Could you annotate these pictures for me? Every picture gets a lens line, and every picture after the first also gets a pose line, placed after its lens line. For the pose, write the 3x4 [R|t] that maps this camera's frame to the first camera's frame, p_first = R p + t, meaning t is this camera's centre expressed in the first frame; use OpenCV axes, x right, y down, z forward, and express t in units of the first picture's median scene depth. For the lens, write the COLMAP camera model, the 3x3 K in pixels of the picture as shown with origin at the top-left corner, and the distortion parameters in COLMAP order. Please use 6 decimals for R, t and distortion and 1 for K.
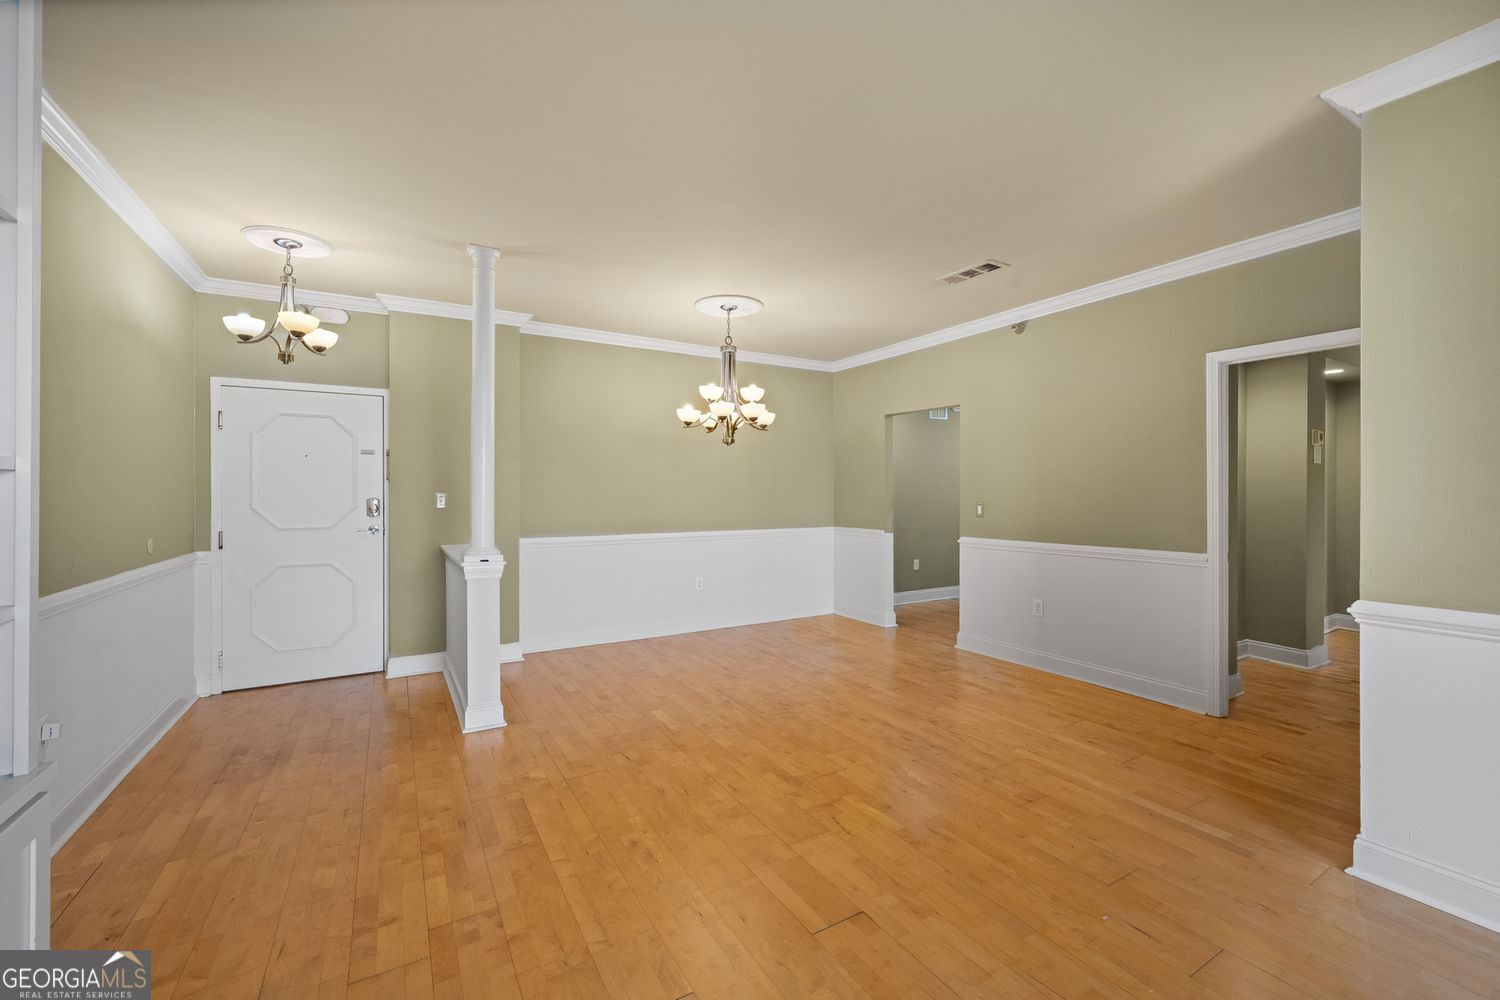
lens RADIAL K [[610.0, 0, 750.2], [0, 610.0, 492.6], [0, 0, 1]] dist [-0.001068, 0.000169]
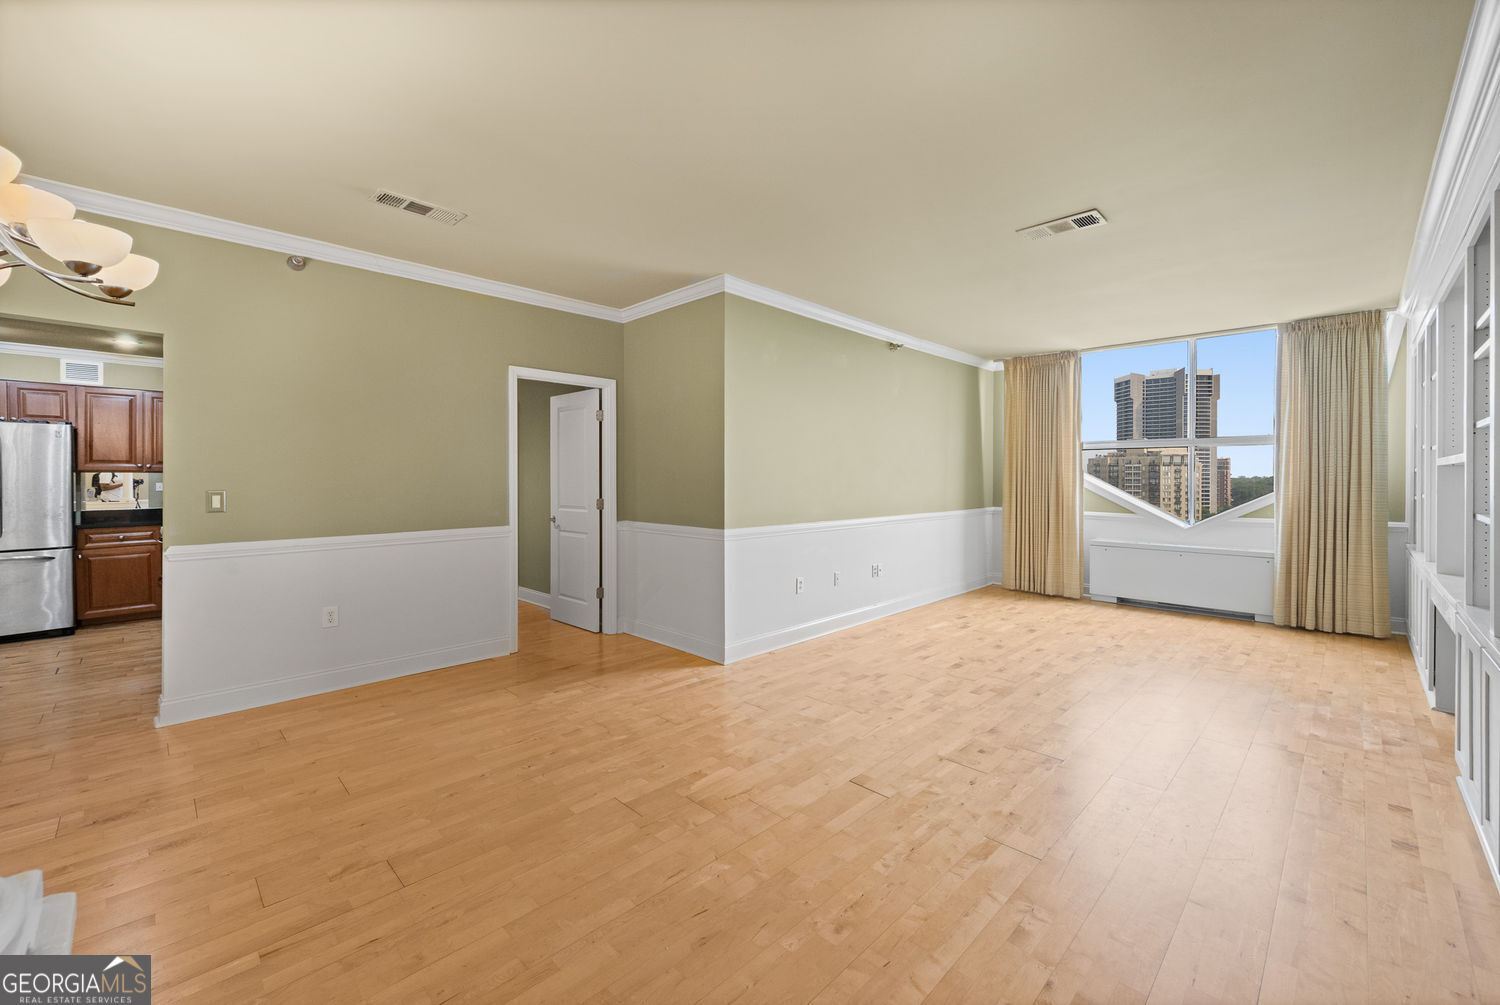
lens RADIAL K [[604.9, 0, 745.1], [0, 604.9, 484.2], [0, 0, 1]] dist [-0.001668, -0.000186]
pose [[-0.241559, -0.010152, 0.970333, -0.516939], [-0.002462, 0.999948, 0.009849, 0.000681], [-0.970383, -0.000010, -0.241571, 0.746095]]
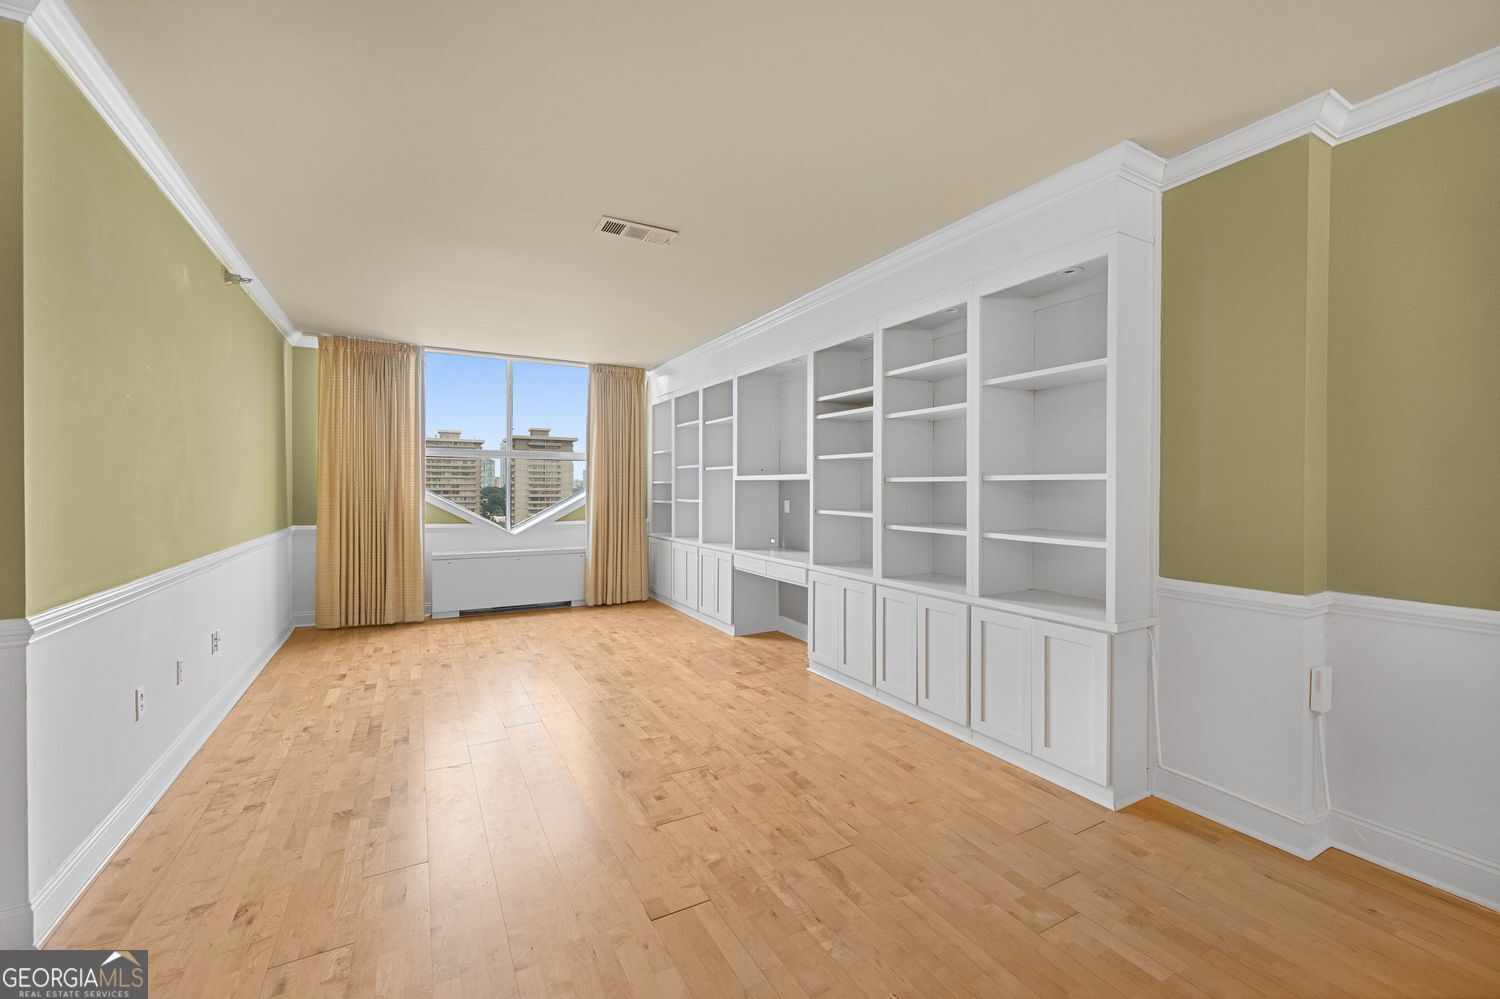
lens RADIAL K [[610.0, 0, 750.2], [0, 610.0, 492.1], [0, 0, 1]] dist [-0.001068, 0.000169]
pose [[-0.999449, -0.001891, 0.033143, -0.003230], [-0.001725, 0.999986, 0.005044, -0.000057], [-0.033152, 0.004984, -0.999438, 0.937216]]
